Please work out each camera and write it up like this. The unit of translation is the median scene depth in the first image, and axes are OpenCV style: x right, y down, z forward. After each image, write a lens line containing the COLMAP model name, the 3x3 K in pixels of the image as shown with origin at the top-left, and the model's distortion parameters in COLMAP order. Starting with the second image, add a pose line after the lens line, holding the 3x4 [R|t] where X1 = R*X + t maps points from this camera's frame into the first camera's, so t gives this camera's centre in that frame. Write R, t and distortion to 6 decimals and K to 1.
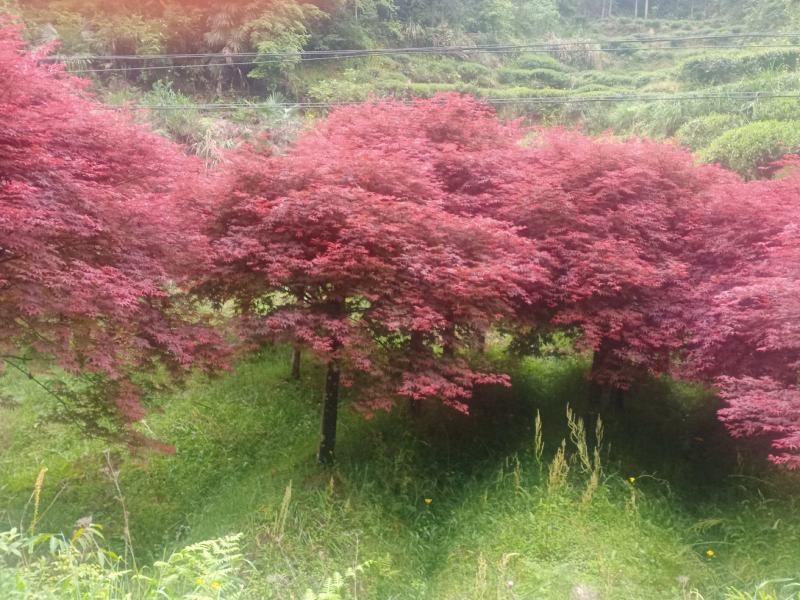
lens RADIAL K [[742.9, 0, 402.4], [0, 742.9, 296.1], [0, 0, 1]] dist [0.078903, -0.163068]
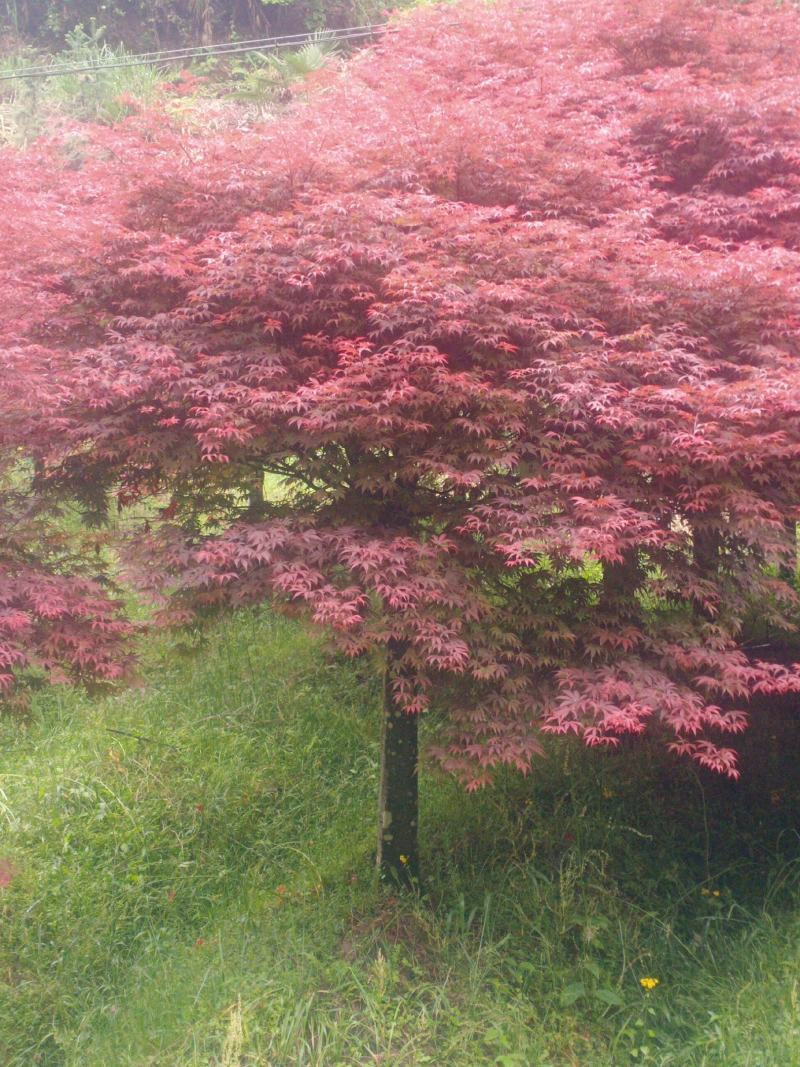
lens RADIAL K [[1517.6, 0, 397.4], [0, 1517.6, 536.4], [0, 0, 1]] dist [0.157612, -0.582512]
pose [[0.987462, -0.048249, -0.150299, 0.039704], [0.056514, 0.997088, 0.051210, -0.010193], [0.147391, -0.059062, 0.987313, 0.214053]]
